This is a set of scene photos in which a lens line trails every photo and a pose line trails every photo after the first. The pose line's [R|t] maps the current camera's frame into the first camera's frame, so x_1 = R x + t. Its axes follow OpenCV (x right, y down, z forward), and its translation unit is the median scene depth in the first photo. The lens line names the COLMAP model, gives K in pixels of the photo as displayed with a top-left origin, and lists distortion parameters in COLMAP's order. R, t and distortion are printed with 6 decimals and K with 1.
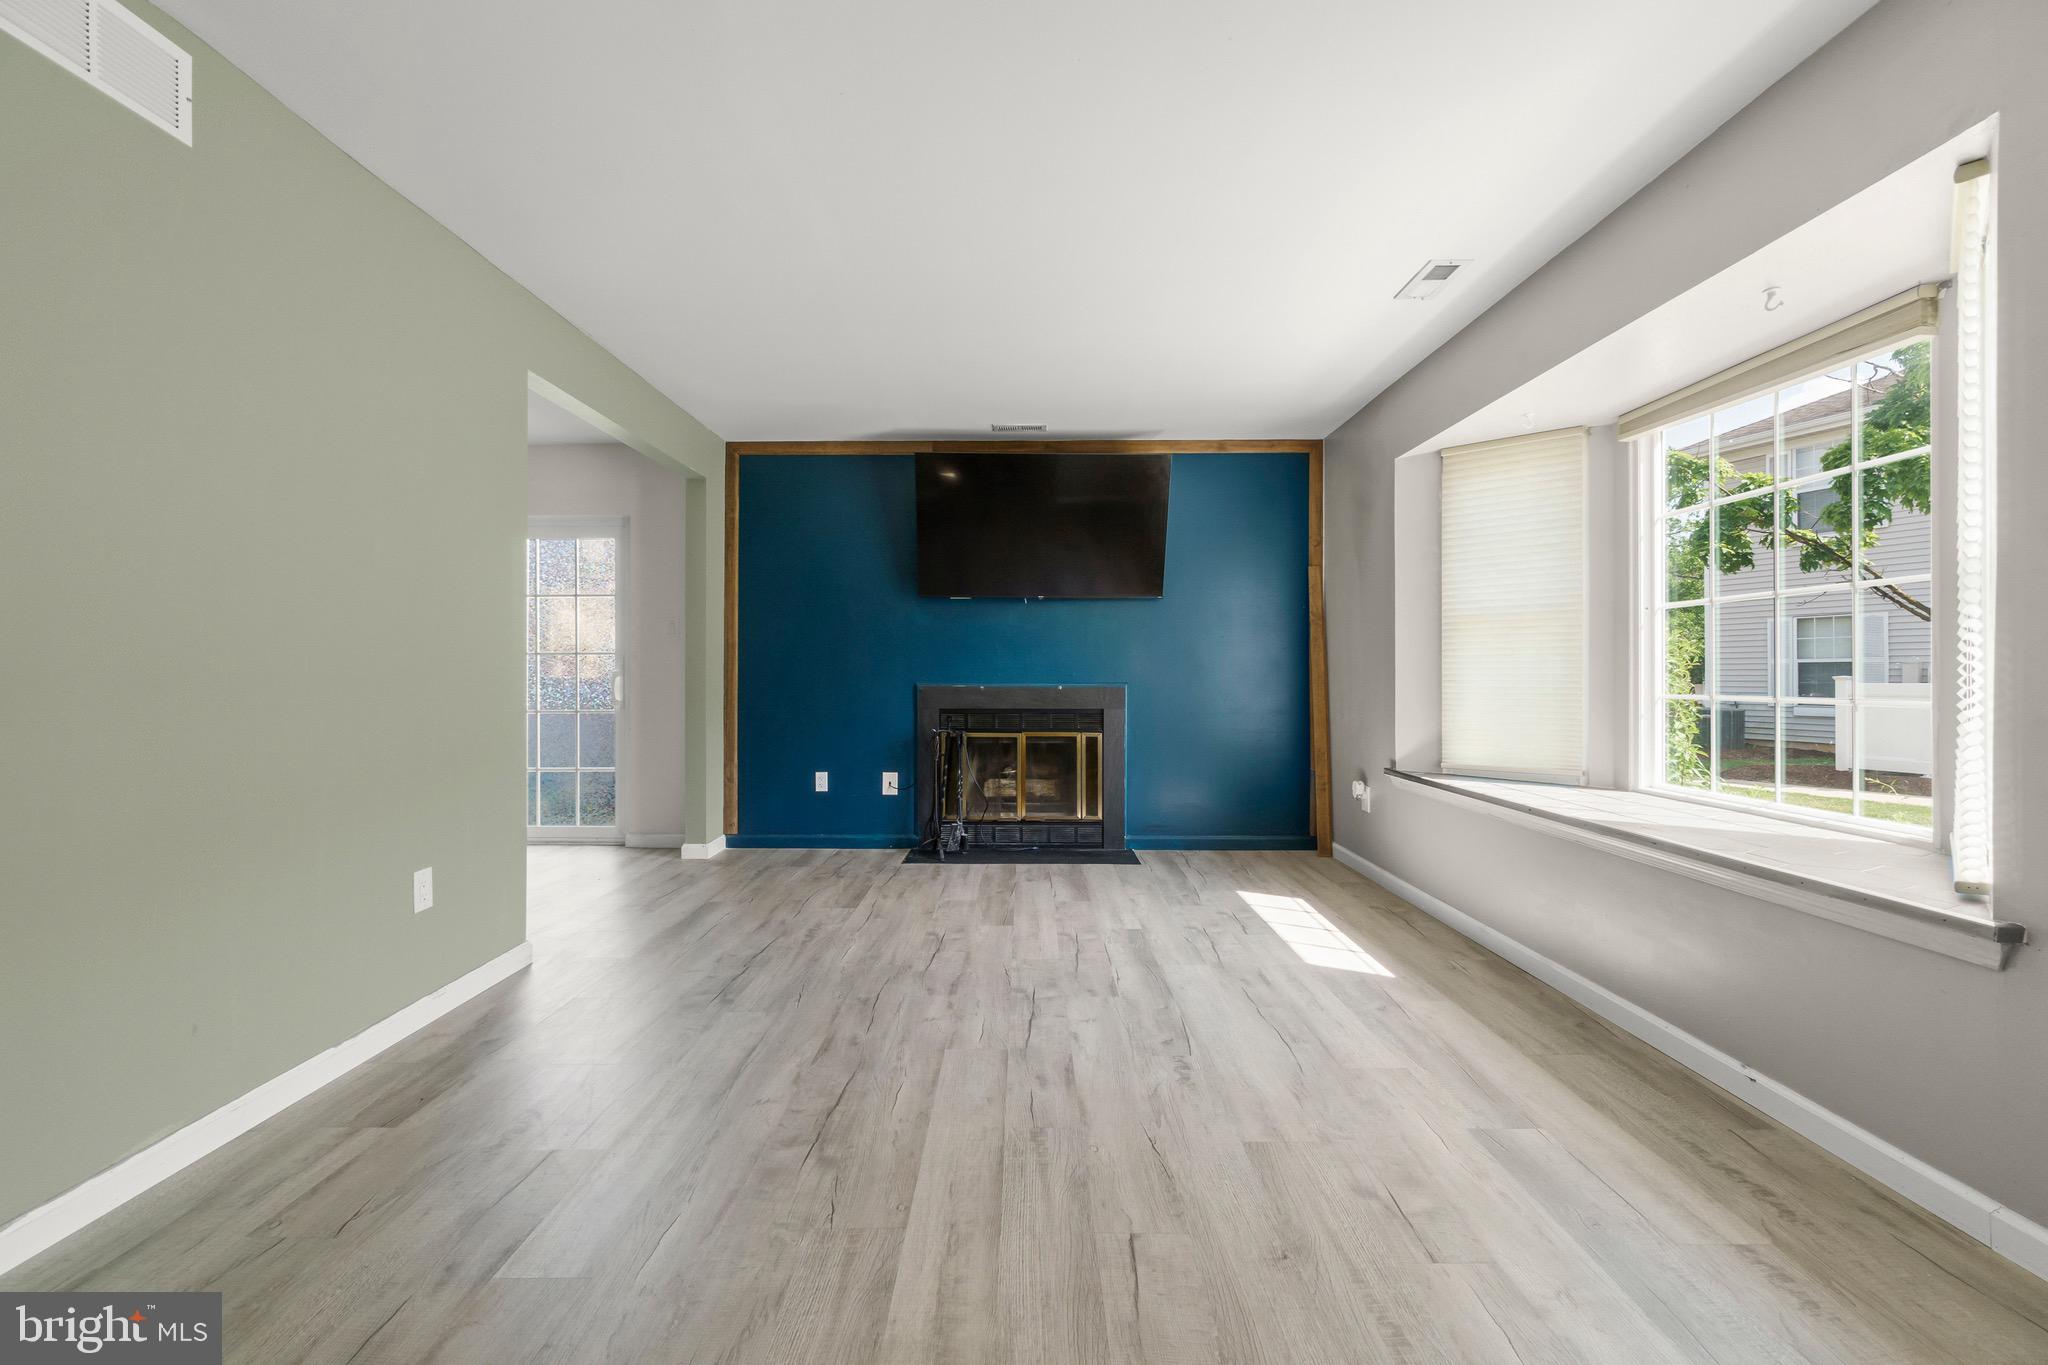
lens RADIAL K [[881.0, 0, 1019.1], [0, 881.0, 679.4], [0, 0, 1]] dist [-0.000746, 0.000385]
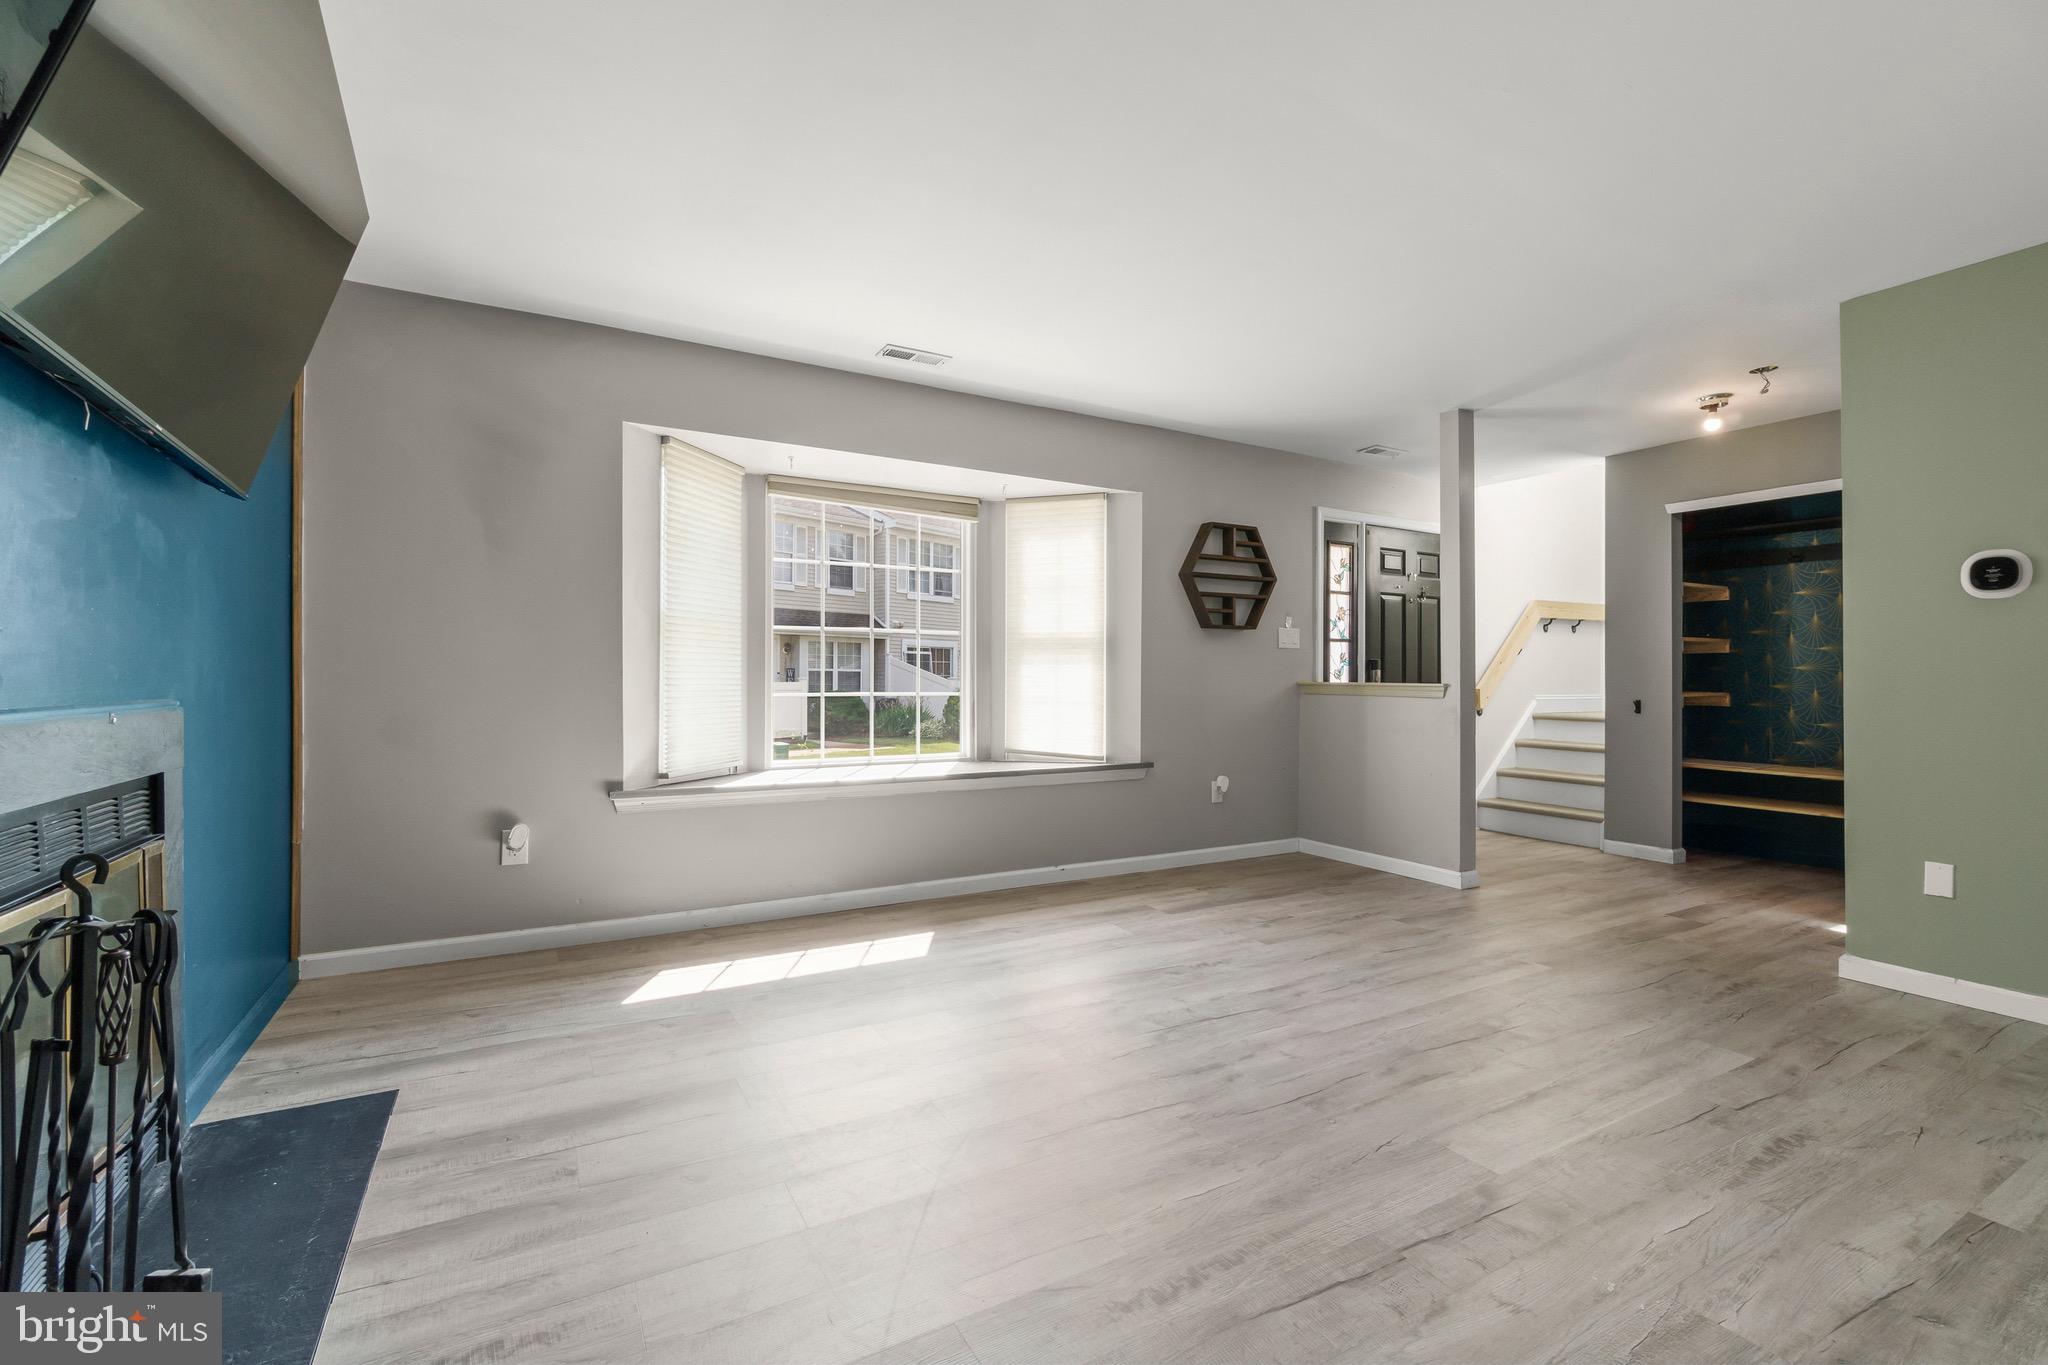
lens RADIAL K [[881.0, 0, 1018.4], [0, 881.0, 674.3], [0, 0, 1]] dist [-0.000746, 0.000385]
pose [[-0.502198, 0.001969, 0.864750, -0.748291], [0.000744, 0.999998, -0.001844, -0.010975], [-0.864752, -0.000283, -0.502199, 1.692153]]
